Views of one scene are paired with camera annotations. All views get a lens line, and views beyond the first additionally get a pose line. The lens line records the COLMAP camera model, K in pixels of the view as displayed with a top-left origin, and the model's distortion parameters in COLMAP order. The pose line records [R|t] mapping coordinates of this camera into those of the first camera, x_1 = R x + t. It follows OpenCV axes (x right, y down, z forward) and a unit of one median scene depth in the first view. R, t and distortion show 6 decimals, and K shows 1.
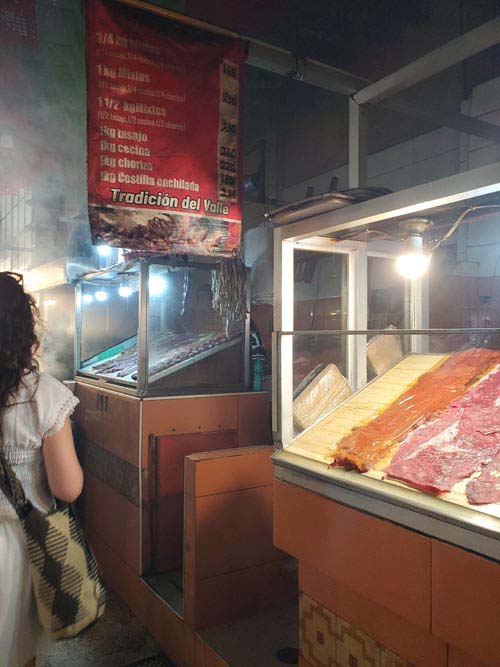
lens RADIAL K [[530.9, 0, 250.0], [0, 530.9, 333.5], [0, 0, 1]] dist [0.078697, -0.000228]
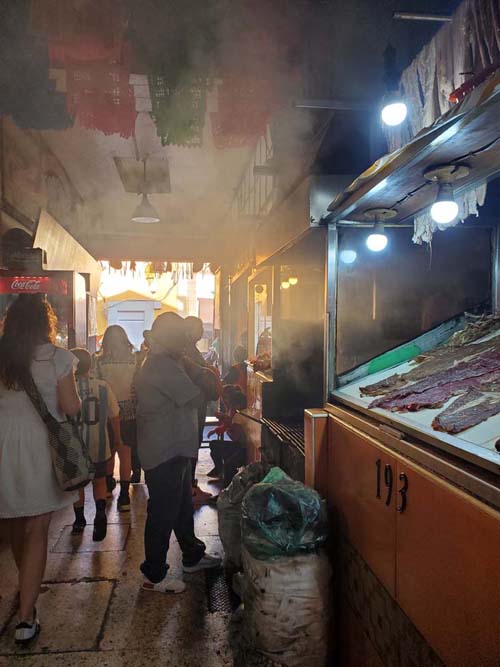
lens RADIAL K [[530.9, 0, 250.0], [0, 530.9, 333.5], [0, 0, 1]] dist [0.078697, -0.000228]
pose [[0.899158, 0.001546, -0.437620, -0.168855], [0.000595, 0.999989, 0.004755, 0.010521], [0.437623, -0.004536, 0.899147, 0.510578]]
